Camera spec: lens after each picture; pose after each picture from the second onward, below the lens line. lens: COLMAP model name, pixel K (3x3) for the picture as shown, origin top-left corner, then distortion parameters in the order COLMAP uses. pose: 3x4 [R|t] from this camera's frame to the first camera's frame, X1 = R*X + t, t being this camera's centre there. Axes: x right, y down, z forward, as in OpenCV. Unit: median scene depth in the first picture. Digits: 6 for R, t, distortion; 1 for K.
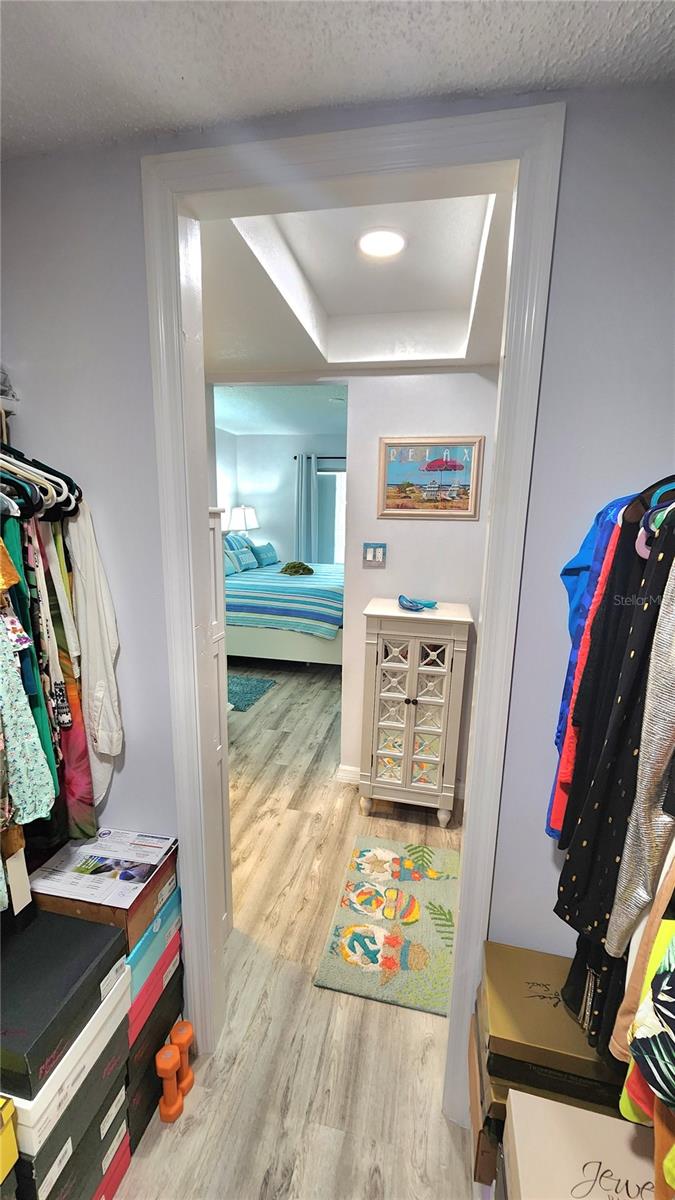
lens RADIAL K [[489.5, 0, 336.4], [0, 489.5, 604.5], [0, 0, 1]] dist [0.002722, -0.003257]
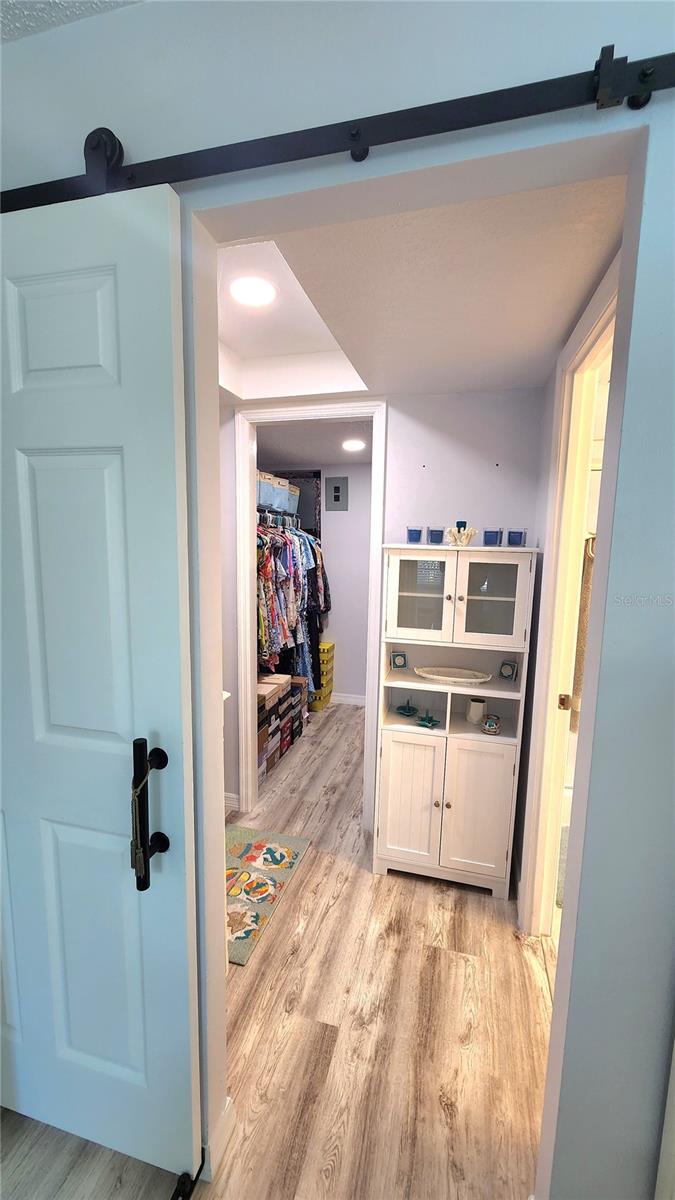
lens RADIAL K [[489.5, 0, 336.4], [0, 489.5, 604.5], [0, 0, 1]] dist [0.002722, -0.003257]
pose [[-0.997959, -0.045380, 0.044937, -0.121968], [-0.028716, 0.947338, 0.318947, -0.335805], [-0.057044, 0.317005, -0.946707, 1.685306]]
